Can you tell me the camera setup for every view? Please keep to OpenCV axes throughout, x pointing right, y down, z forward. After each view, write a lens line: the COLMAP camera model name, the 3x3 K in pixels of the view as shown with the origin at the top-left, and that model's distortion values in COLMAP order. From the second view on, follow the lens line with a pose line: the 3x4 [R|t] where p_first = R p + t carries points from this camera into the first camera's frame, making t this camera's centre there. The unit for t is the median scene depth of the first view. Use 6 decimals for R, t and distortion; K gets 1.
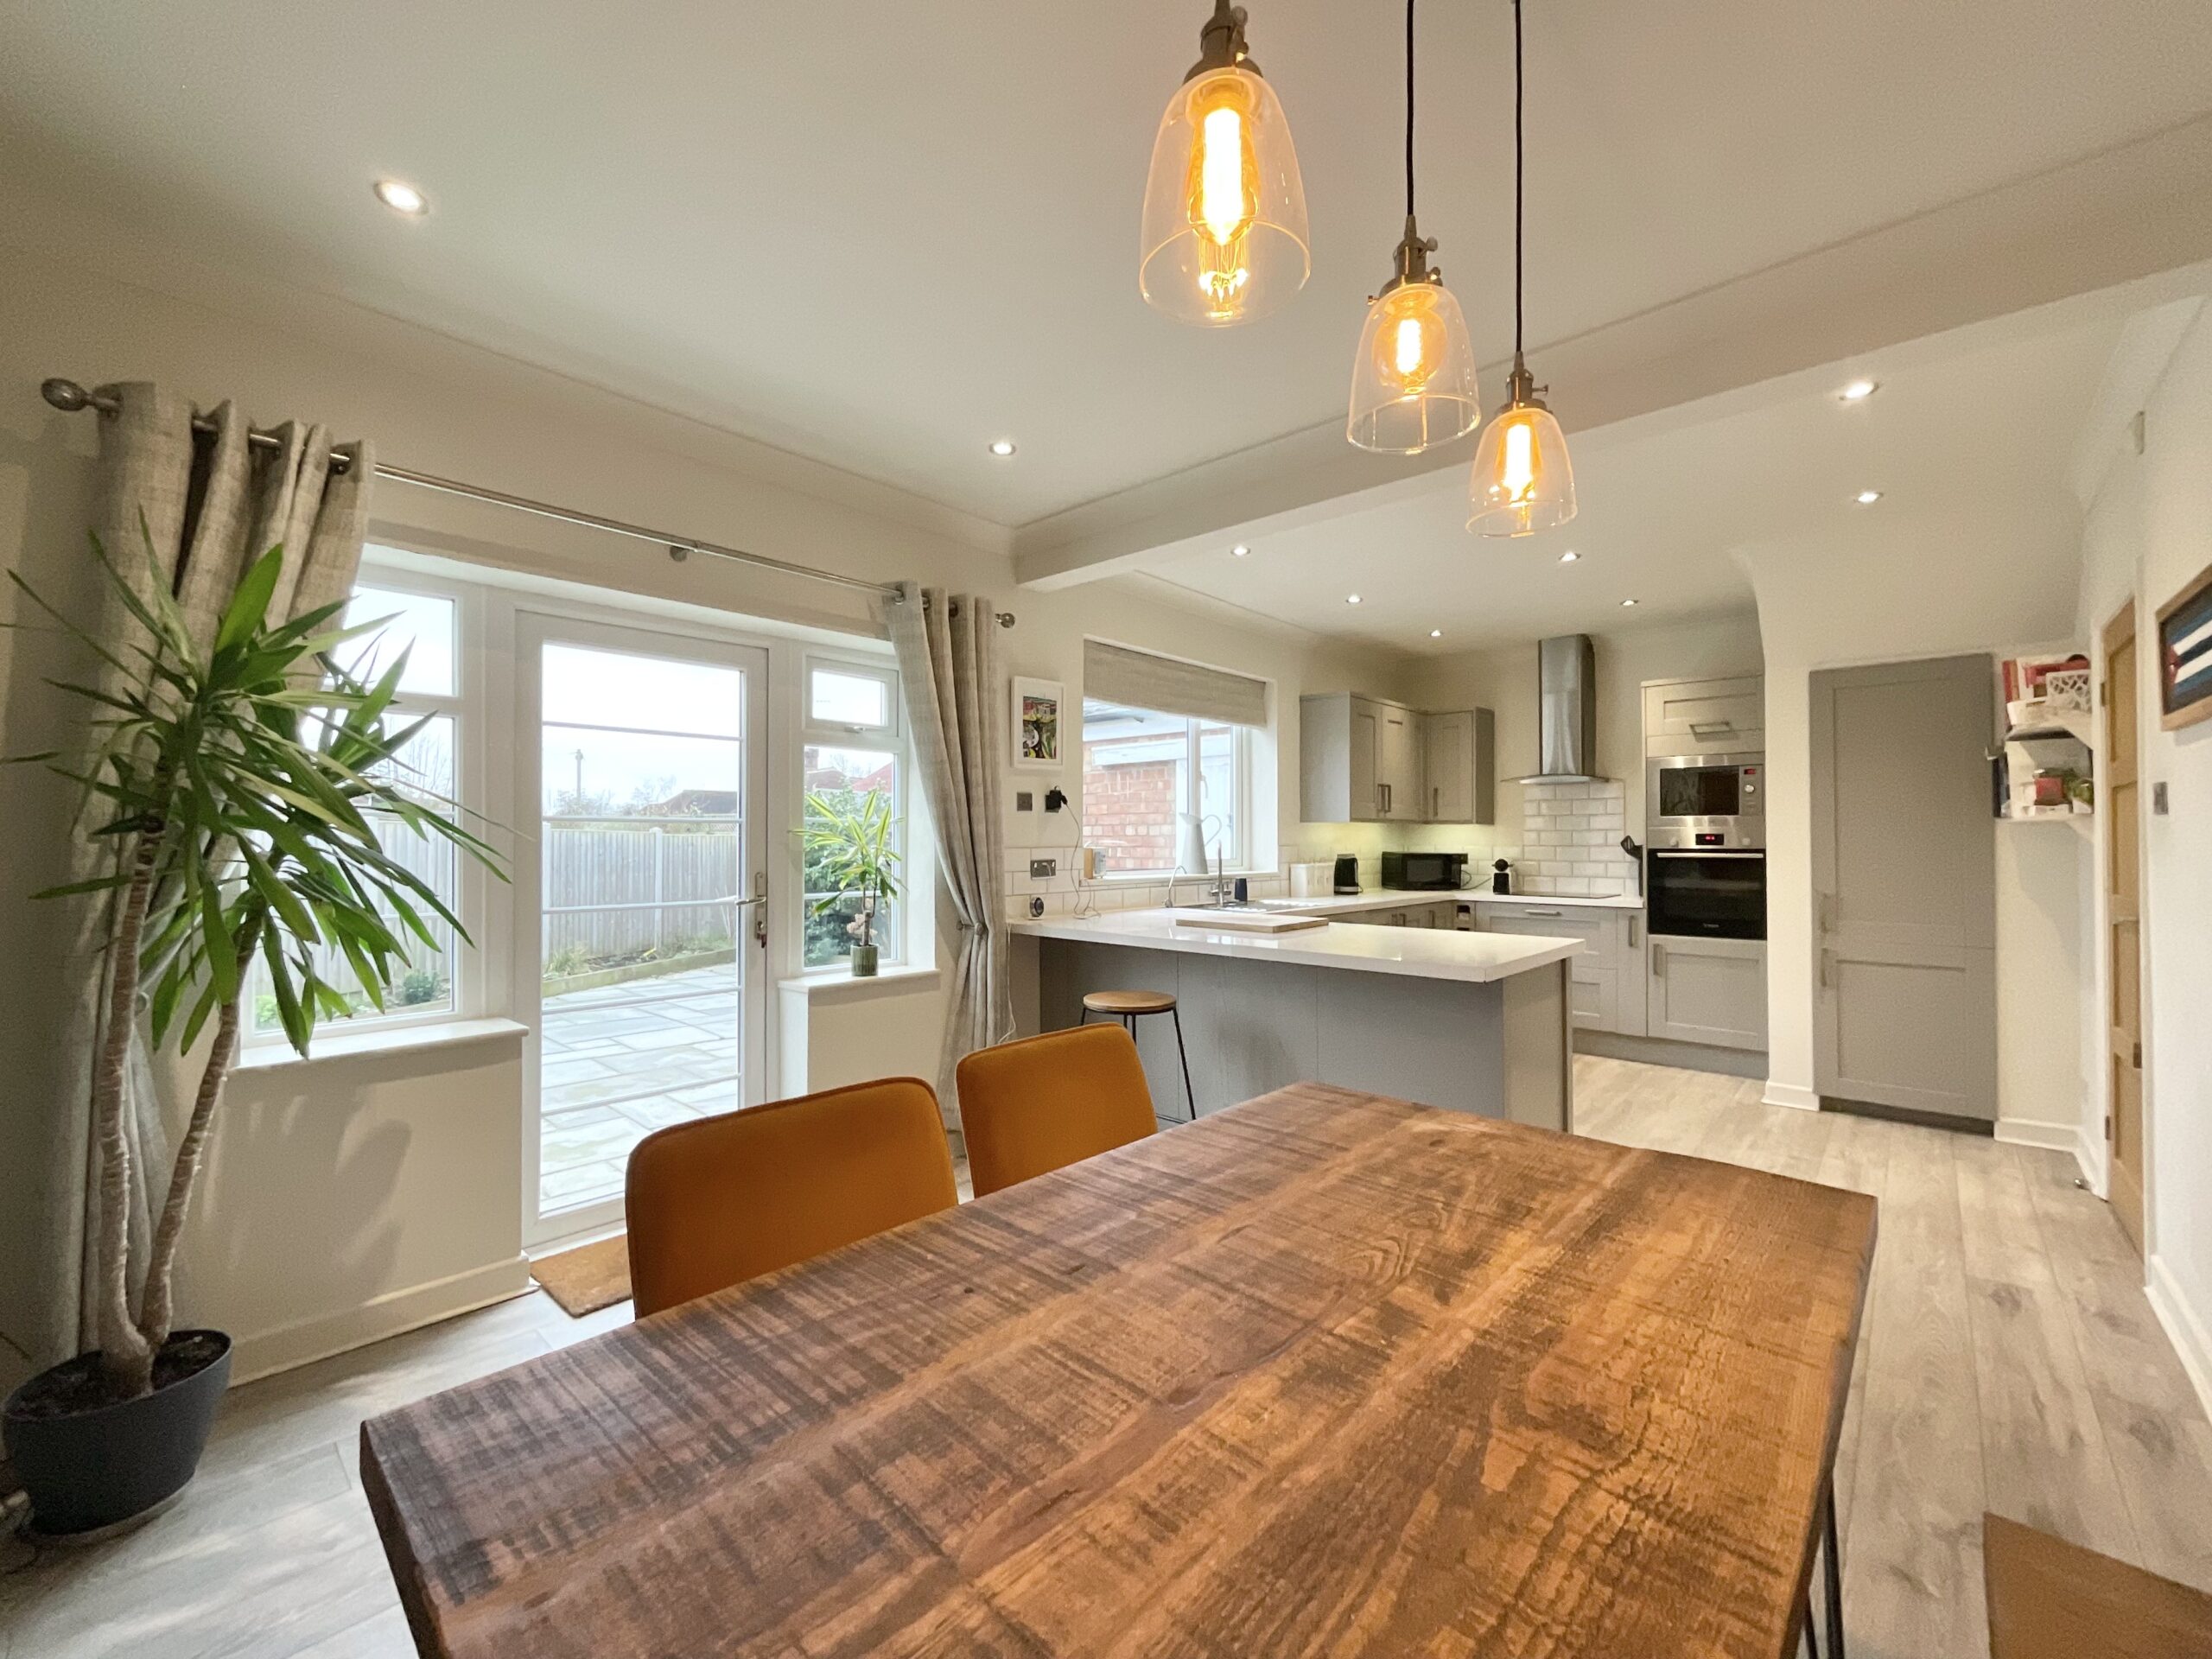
lens RADIAL K [[899.5, 0, 1106.8], [0, 899.5, 827.5], [0, 0, 1]] dist [-0.003527, 0.001163]
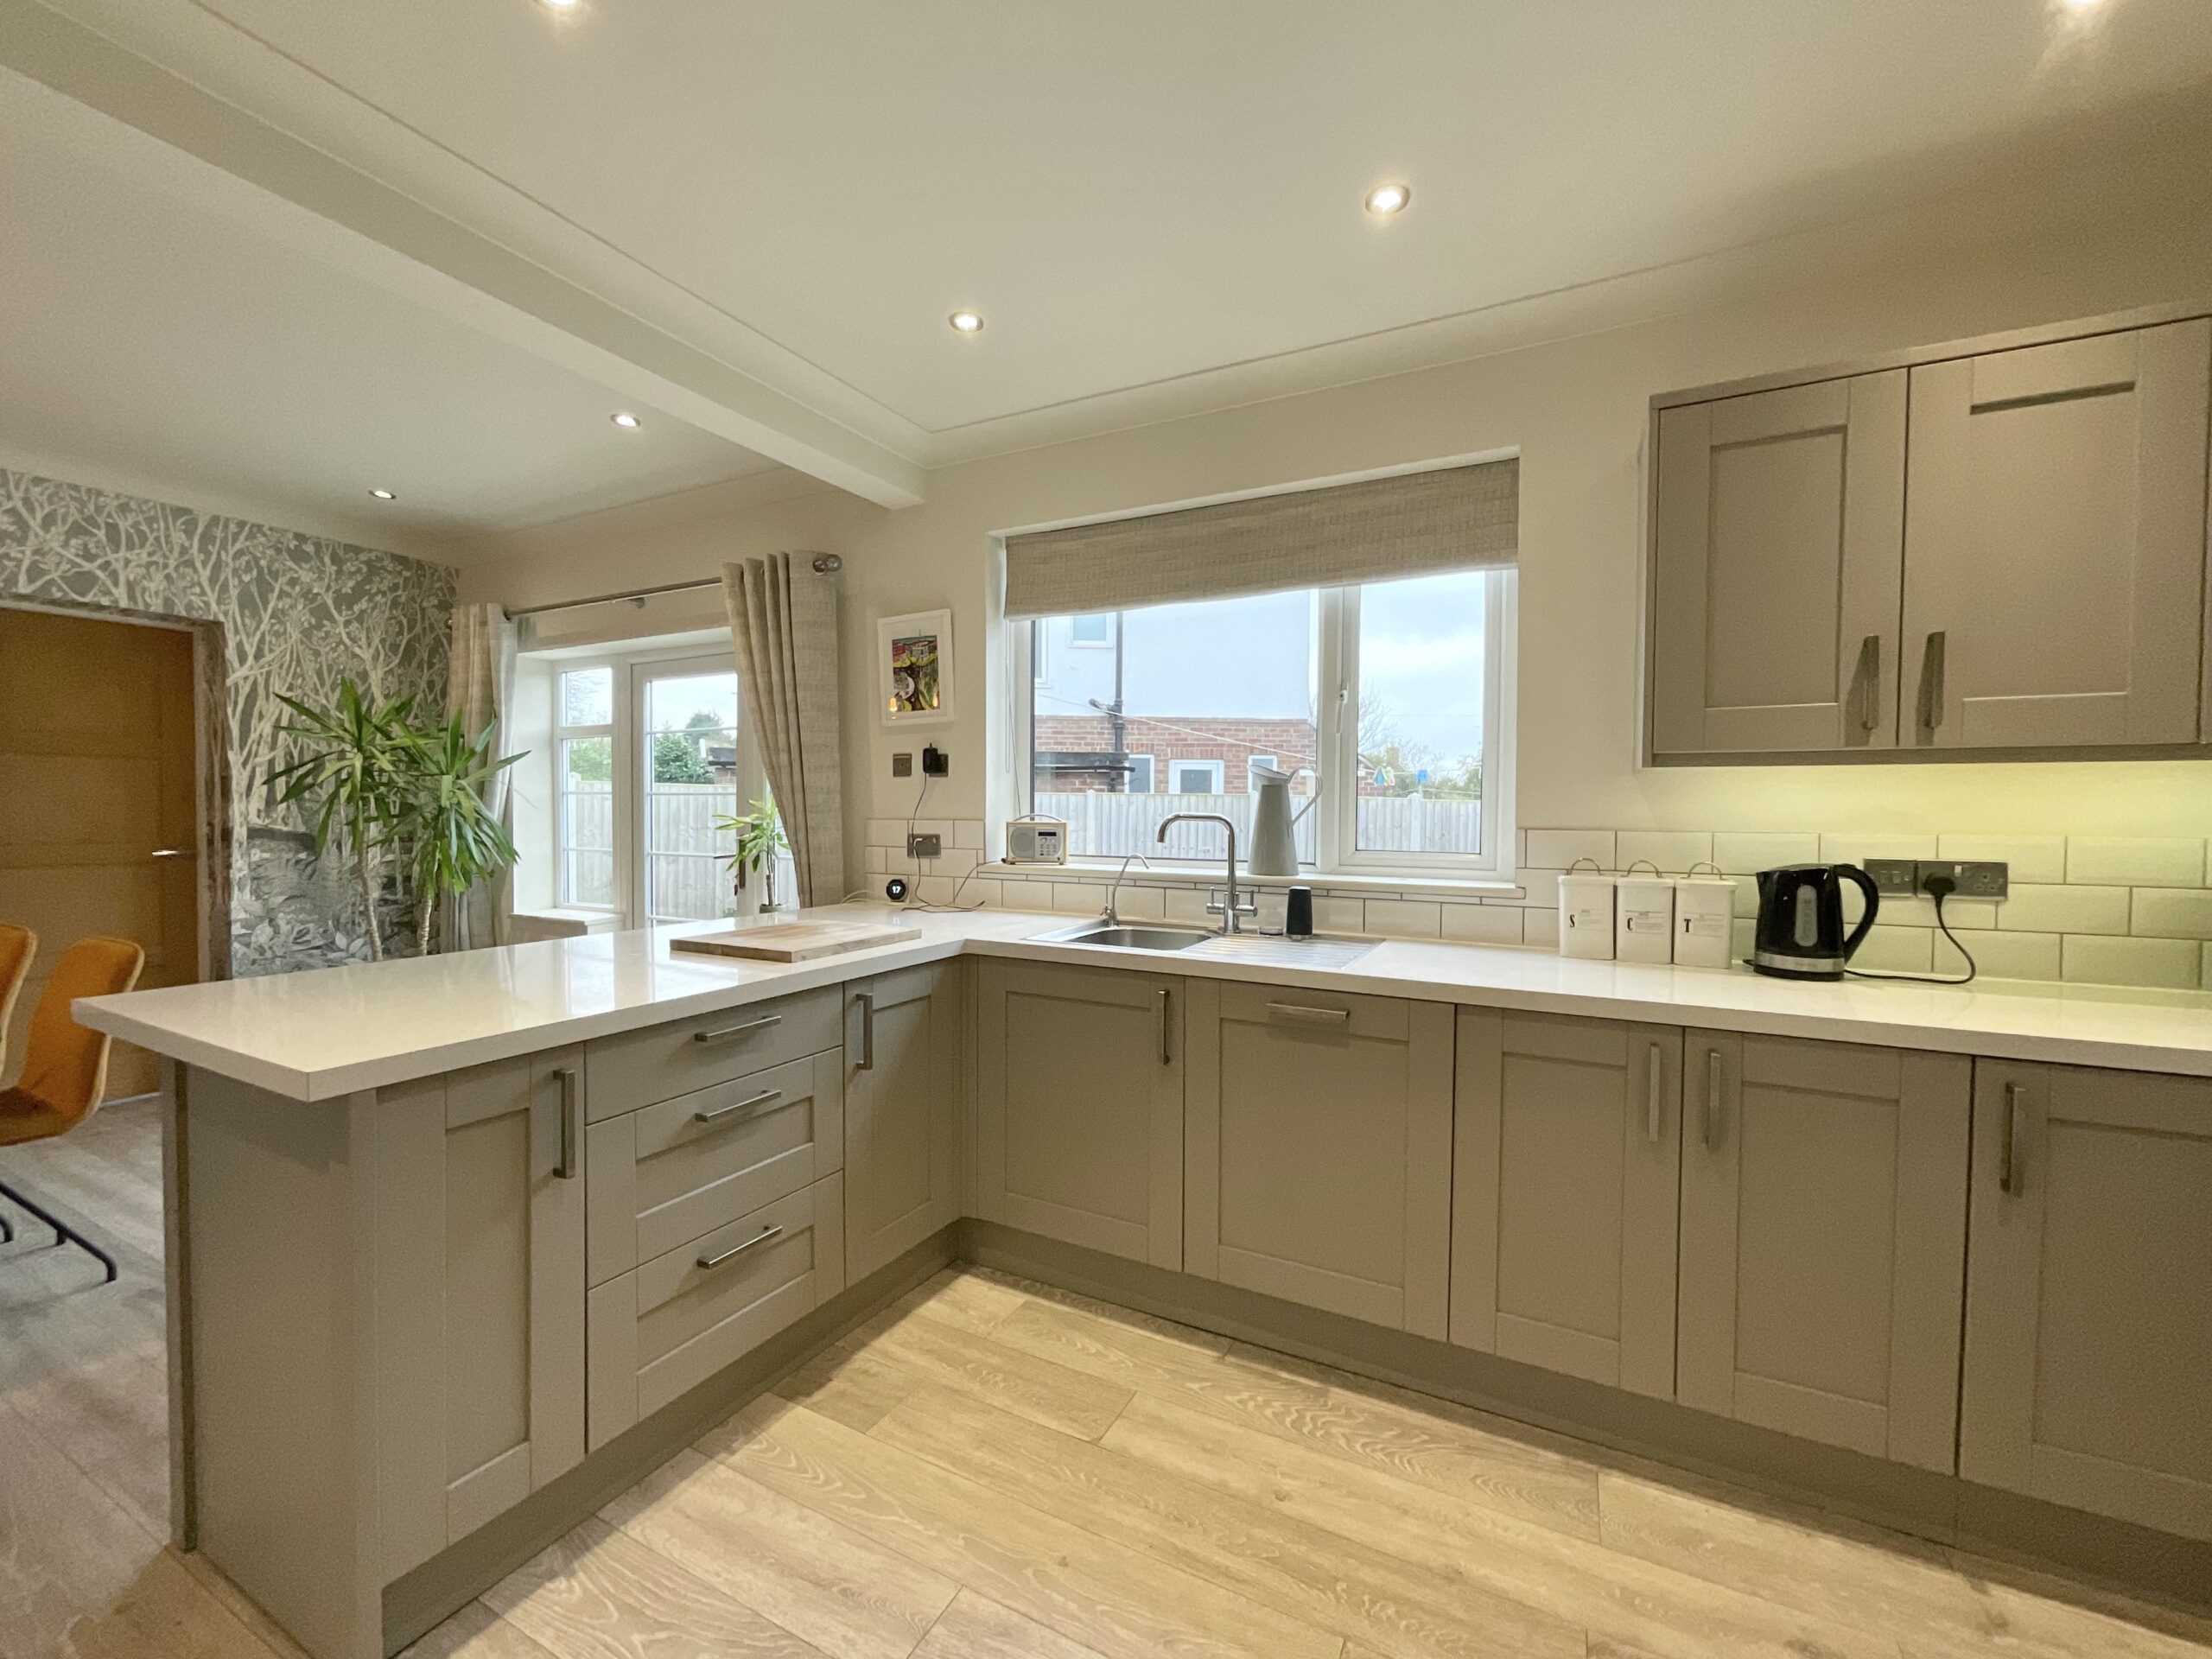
lens RADIAL K [[899.5, 0, 1106.5], [0, 899.5, 834.8], [0, 0, 1]] dist [-0.003527, 0.001163]
pose [[0.264253, 0.030734, -0.963964, 0.632692], [0.008293, 0.999383, 0.034137, 0.007812], [0.964418, -0.017015, 0.263835, 0.786134]]
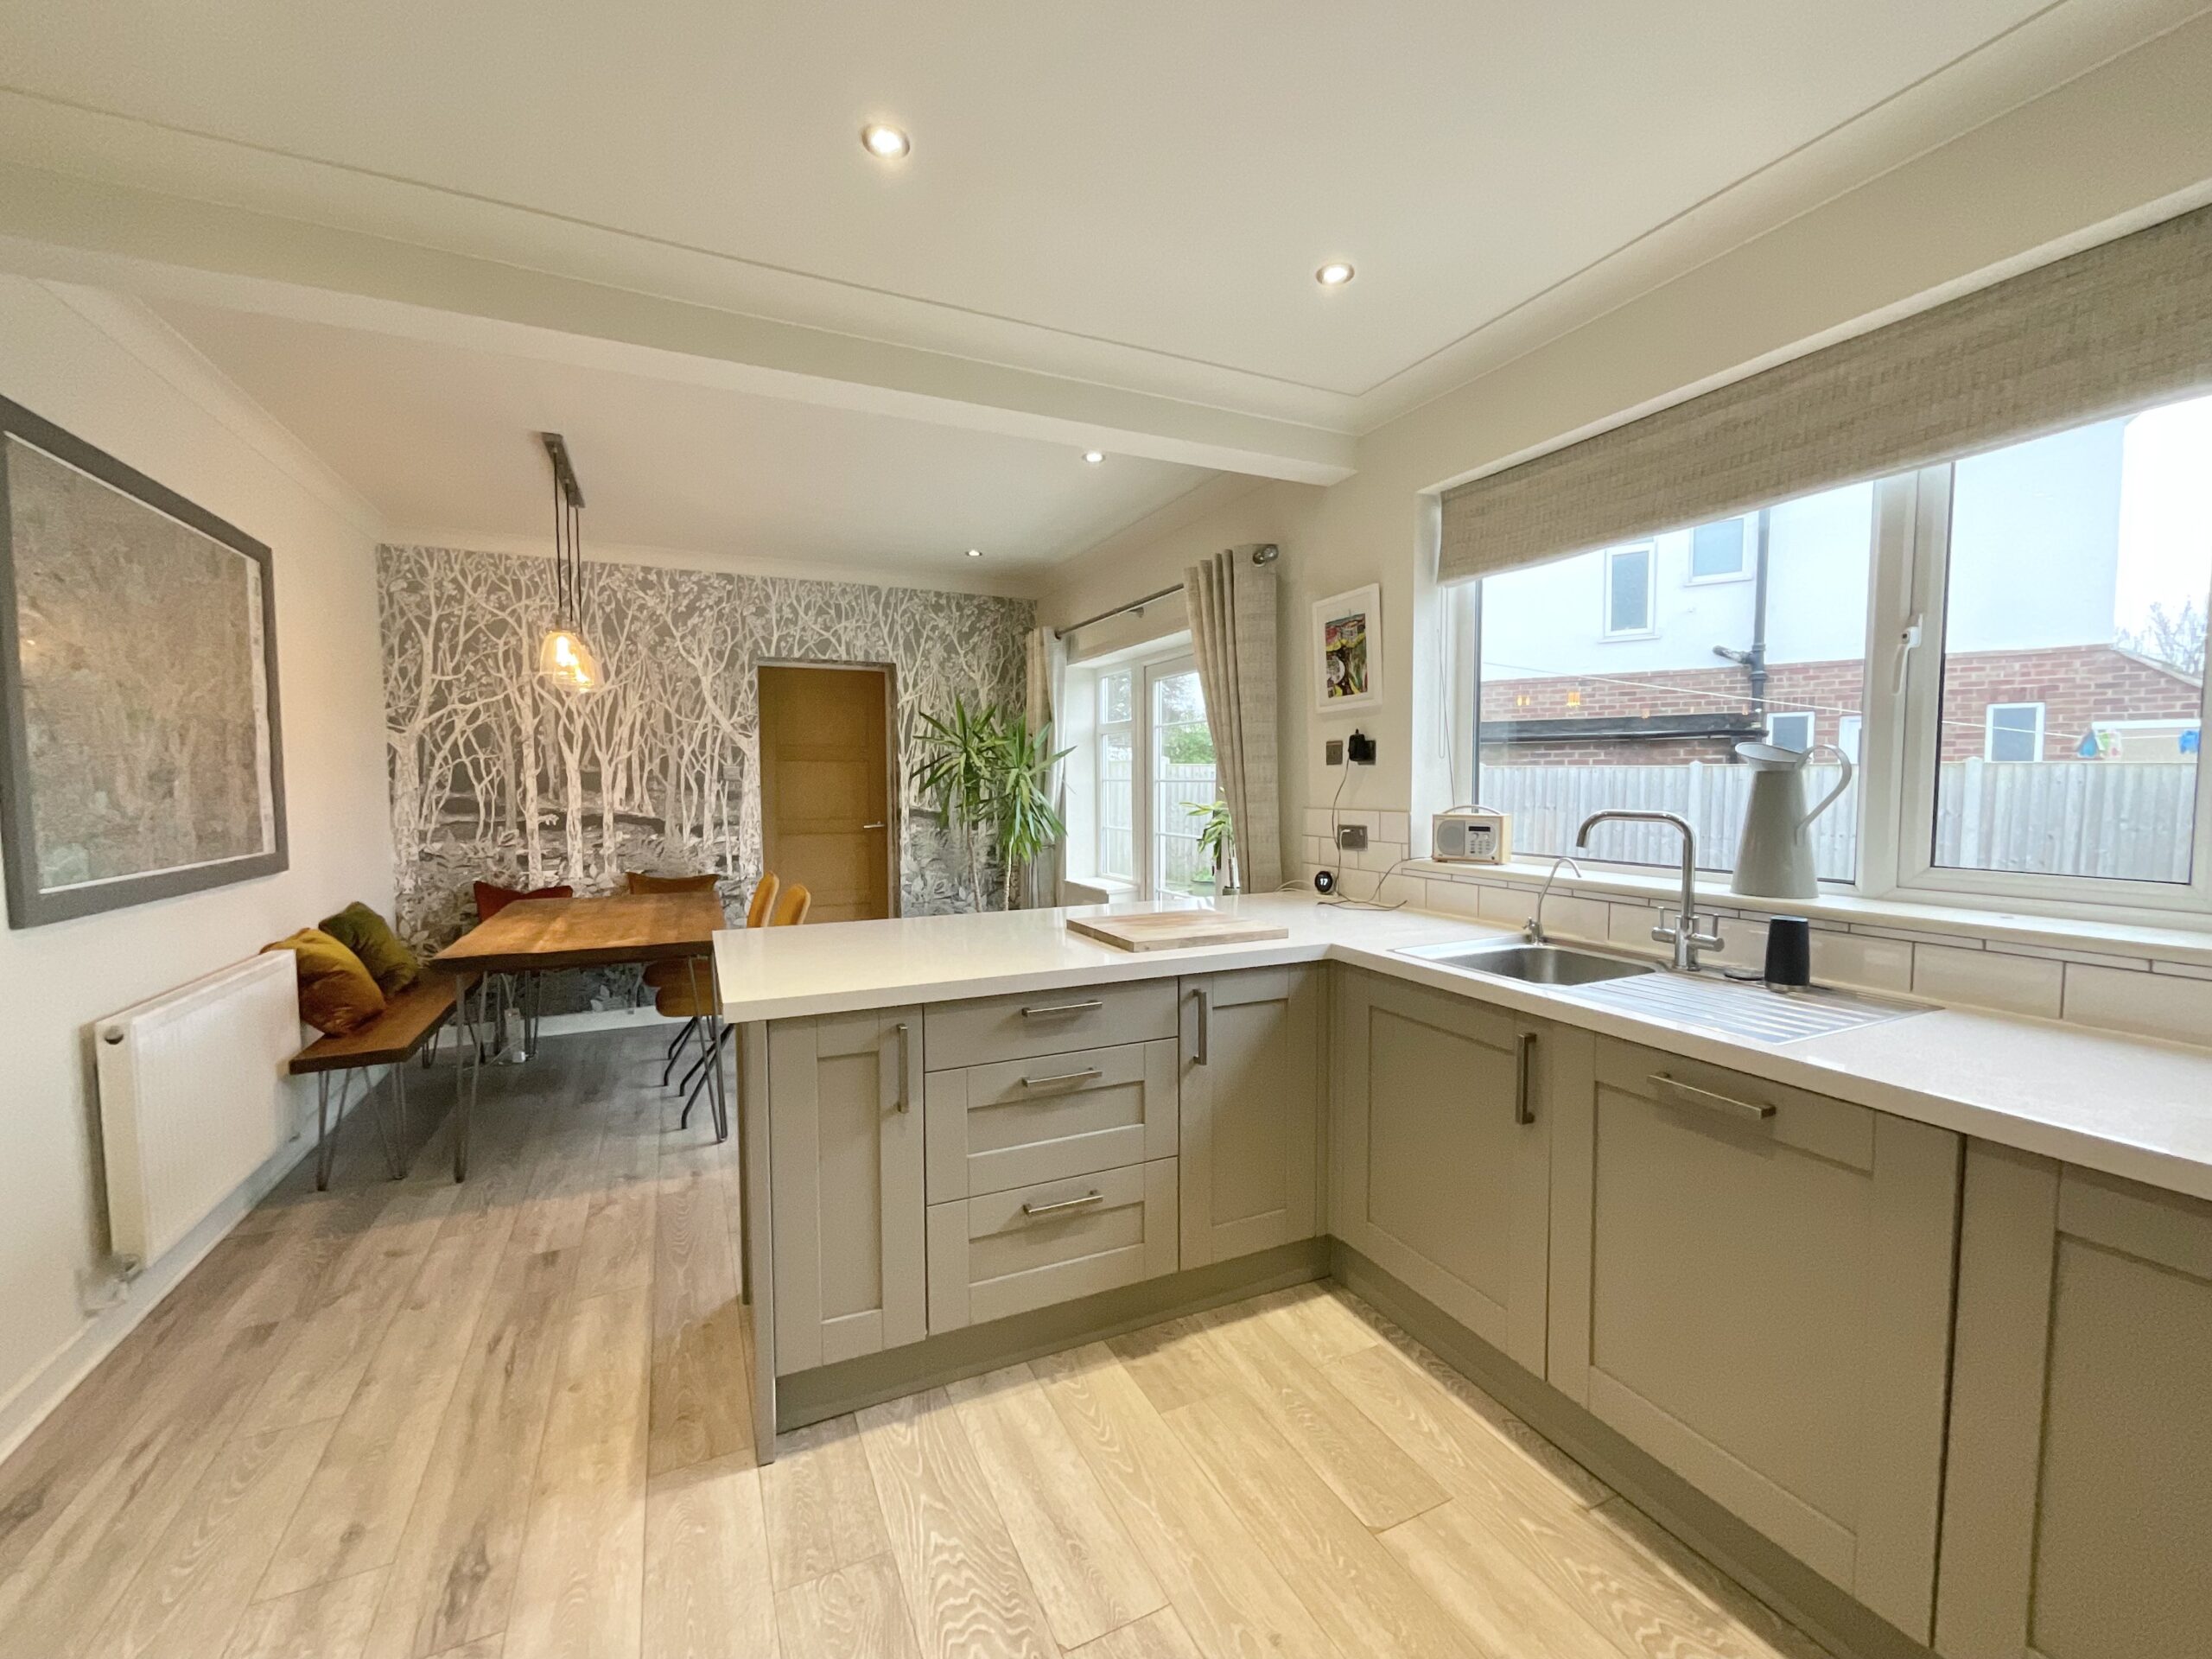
lens RADIAL K [[899.5, 0, 1106.1], [0, 899.5, 832.6], [0, 0, 1]] dist [-0.003527, 0.001163]
pose [[-0.375346, 0.057051, -0.925127, 0.605879], [0.019929, 0.998370, 0.053482, -0.003287], [0.926670, 0.001637, -0.375871, 0.911319]]
